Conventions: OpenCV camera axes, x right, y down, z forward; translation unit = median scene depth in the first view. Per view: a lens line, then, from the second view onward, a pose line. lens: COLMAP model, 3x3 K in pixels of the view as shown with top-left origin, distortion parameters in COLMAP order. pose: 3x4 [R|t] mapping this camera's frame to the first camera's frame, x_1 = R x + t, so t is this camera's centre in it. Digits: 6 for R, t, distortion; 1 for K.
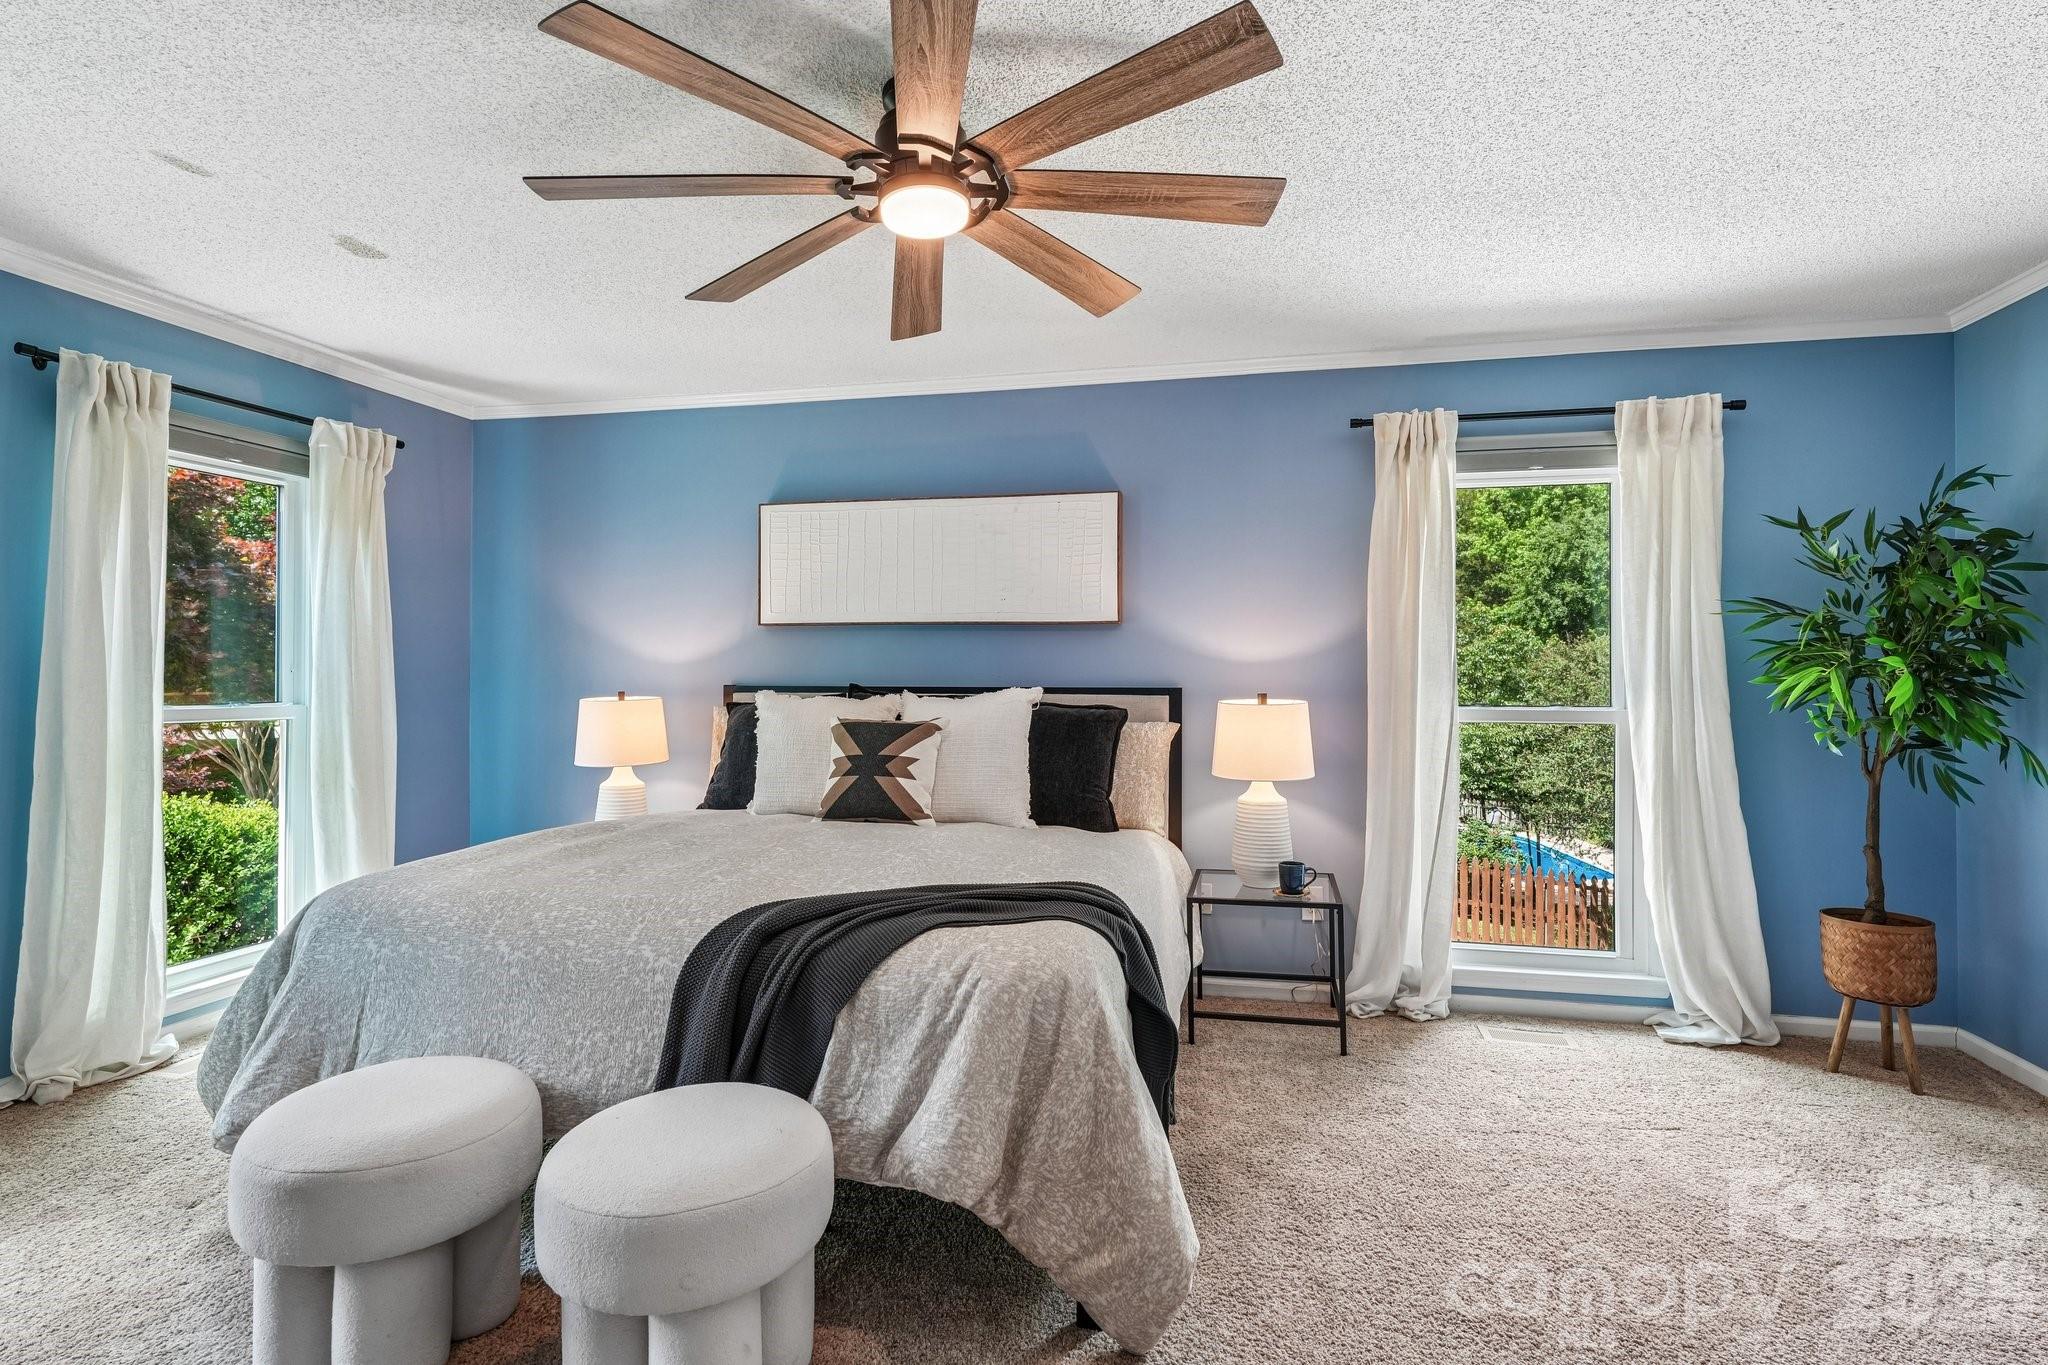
lens RADIAL K [[1021.3, 0, 1018.1], [0, 1021.3, 670.9], [0, 0, 1]] dist [-0.000344, 0.000097]
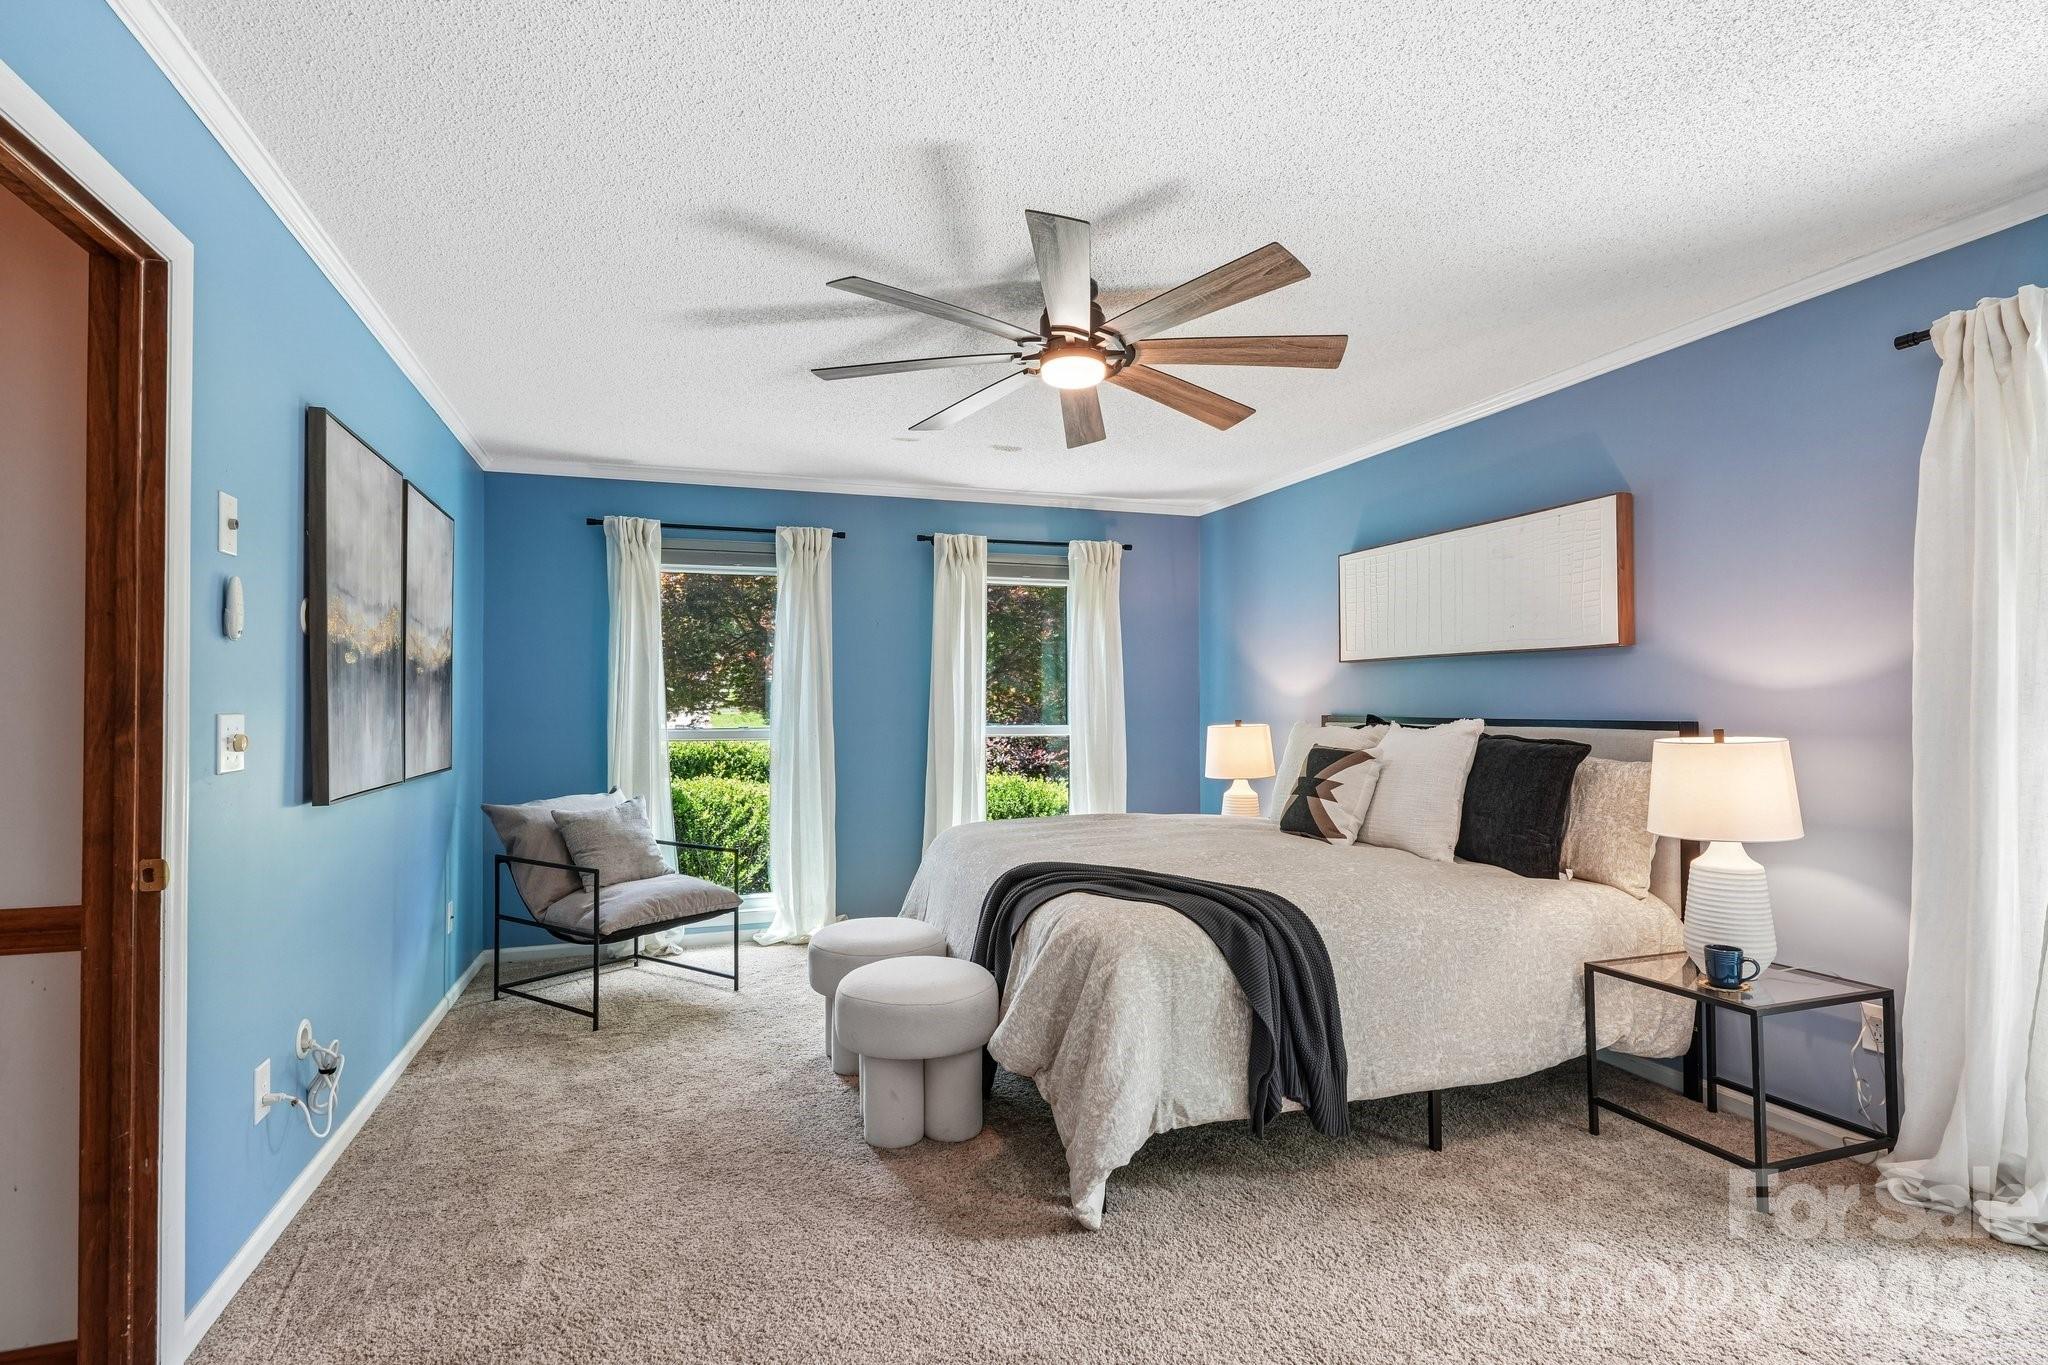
lens RADIAL K [[1021.3, 0, 1009.0], [0, 1021.3, 695.2], [0, 0, 1]] dist [-0.000344, 0.000097]
pose [[0.518486, -0.012651, -0.854993, 0.612381], [0.005339, 0.999919, -0.011558, 0.002814], [0.855070, 0.001428, 0.518511, 0.124610]]
